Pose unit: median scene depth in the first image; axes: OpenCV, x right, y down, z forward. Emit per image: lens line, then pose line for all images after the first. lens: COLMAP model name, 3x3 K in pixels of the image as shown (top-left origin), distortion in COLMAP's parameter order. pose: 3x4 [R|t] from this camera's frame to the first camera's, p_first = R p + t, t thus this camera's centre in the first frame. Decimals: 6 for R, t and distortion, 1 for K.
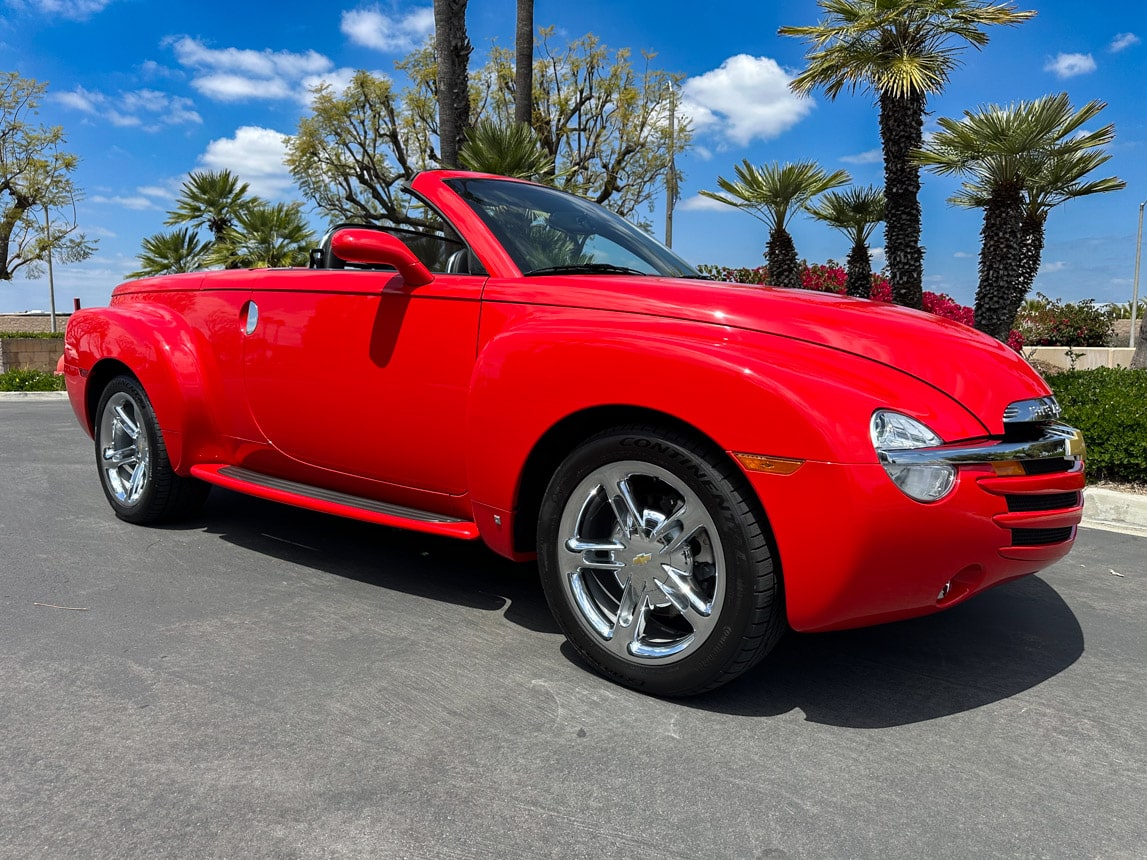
lens RADIAL K [[797.4, 0, 583.9], [0, 797.4, 438.9], [0, 0, 1]] dist [0.004065, -0.007400]
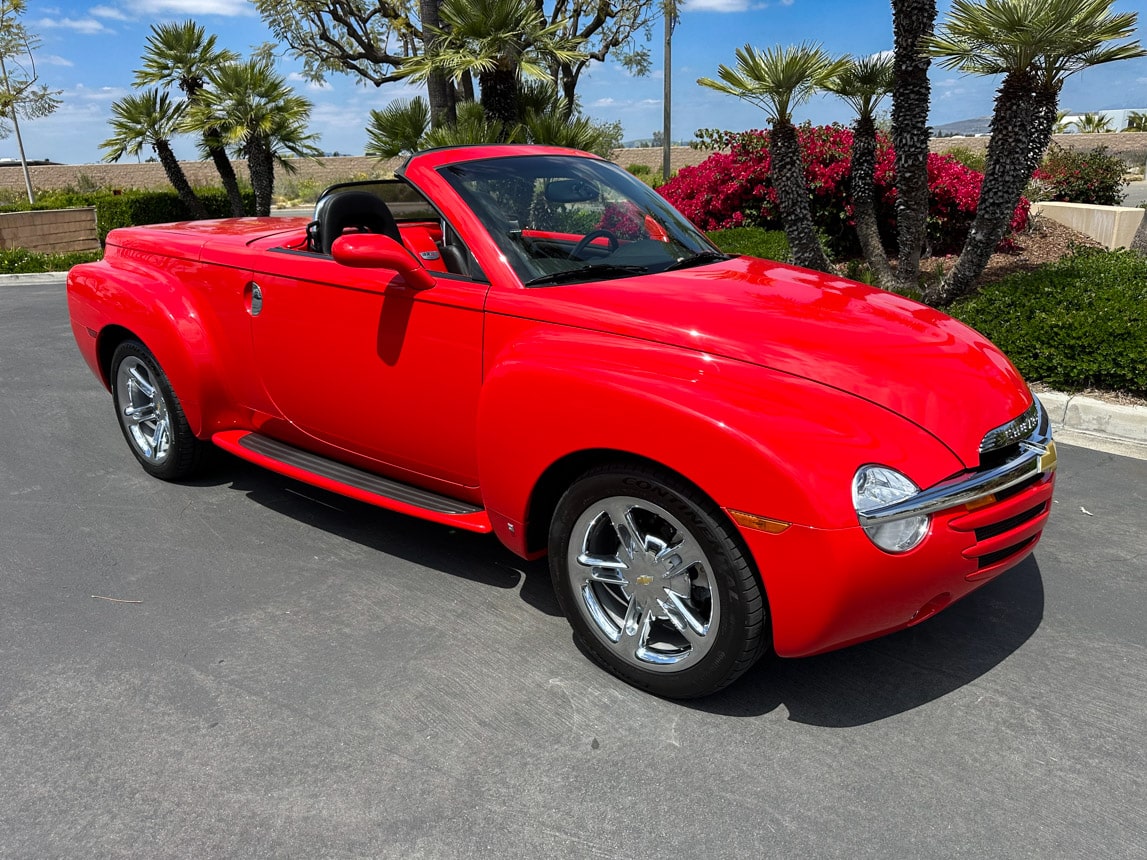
lens RADIAL K [[796.4, 0, 587.0], [0, 796.4, 426.8], [0, 0, 1]] dist [0.003828, -0.005963]
pose [[0.999536, -0.030455, -0.000805, -0.000103], [0.030003, 0.979408, 0.199650, -0.226534], [-0.005292, -0.199582, 0.979867, -0.032041]]
